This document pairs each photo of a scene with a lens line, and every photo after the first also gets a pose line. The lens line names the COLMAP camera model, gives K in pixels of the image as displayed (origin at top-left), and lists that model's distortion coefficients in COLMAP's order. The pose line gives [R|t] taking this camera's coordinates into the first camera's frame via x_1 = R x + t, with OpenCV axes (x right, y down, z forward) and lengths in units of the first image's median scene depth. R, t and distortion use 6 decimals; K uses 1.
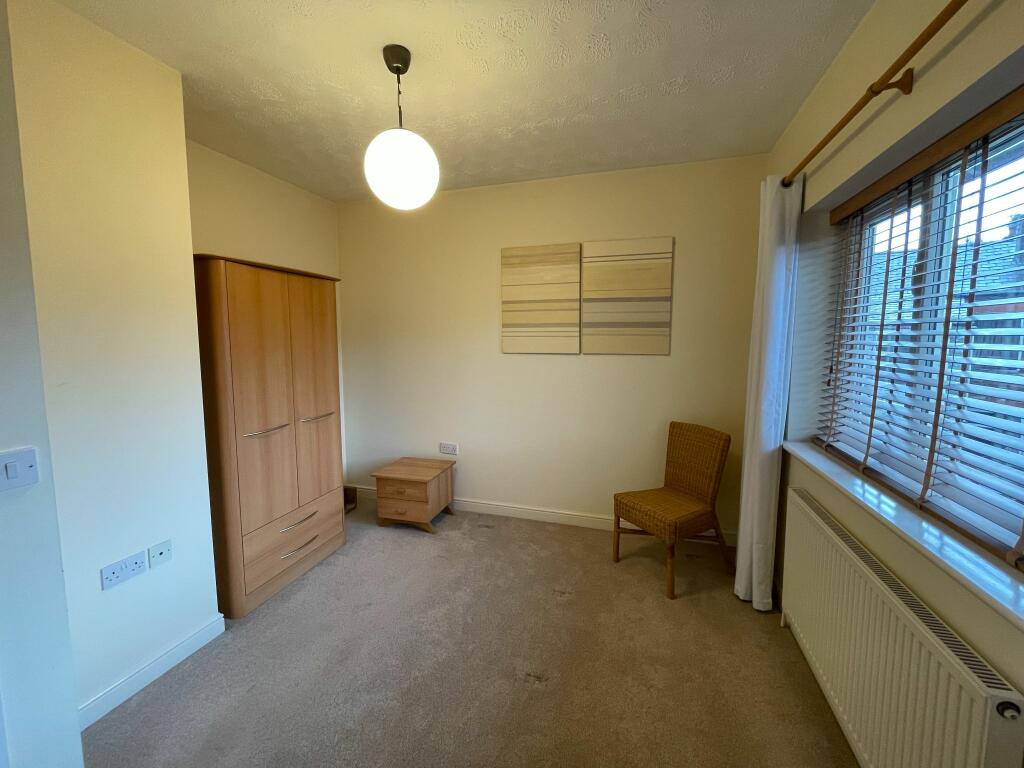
lens RADIAL K [[412.9, 0, 509.3], [0, 412.9, 379.0], [0, 0, 1]] dist [-0.000758, -0.000326]
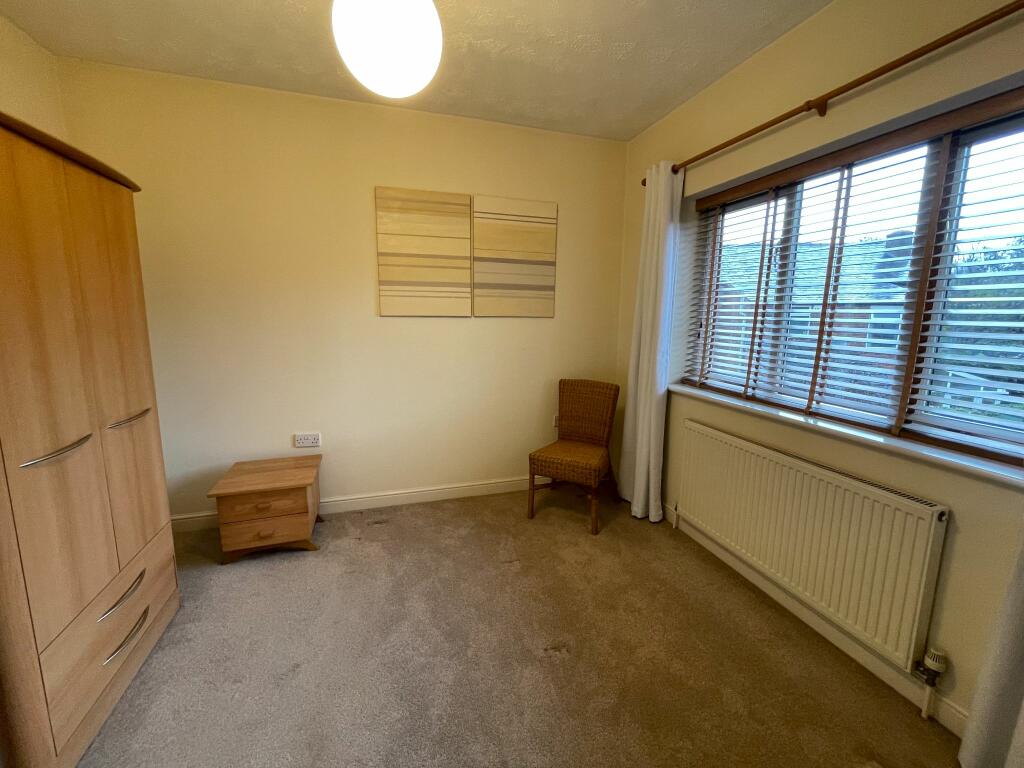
lens RADIAL K [[412.9, 0, 510.7], [0, 412.9, 378.1], [0, 0, 1]] dist [-0.000758, -0.000326]
pose [[0.822794, -0.078310, 0.562919, -0.315525], [0.045009, 0.996329, 0.072815, 0.015205], [-0.566555, -0.034575, 0.823298, 0.180915]]
